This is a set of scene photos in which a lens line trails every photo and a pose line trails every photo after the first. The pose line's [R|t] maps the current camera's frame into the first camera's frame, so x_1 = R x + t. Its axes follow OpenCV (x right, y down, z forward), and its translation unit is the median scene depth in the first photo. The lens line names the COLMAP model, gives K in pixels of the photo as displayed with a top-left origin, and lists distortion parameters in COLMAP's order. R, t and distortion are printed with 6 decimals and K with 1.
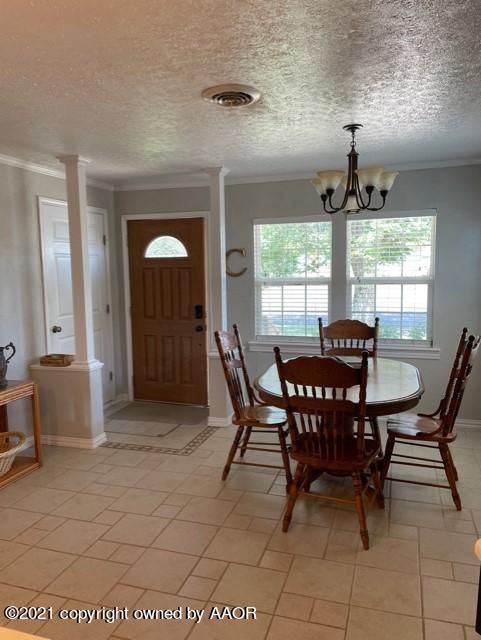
lens RADIAL K [[484.3, 0, 240.1], [0, 484.3, 315.6], [0, 0, 1]] dist [0.070850, -0.008338]
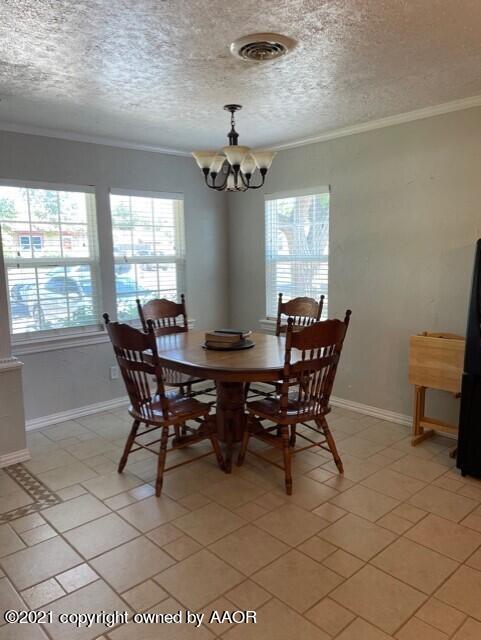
lens RADIAL K [[484.3, 0, 240.1], [0, 484.3, 315.6], [0, 0, 1]] dist [0.070850, -0.008338]
pose [[0.494042, -0.112398, 0.862142, -0.577924], [0.092064, 0.992797, 0.076675, -0.019017], [-0.864550, 0.041492, 0.500831, 0.393132]]
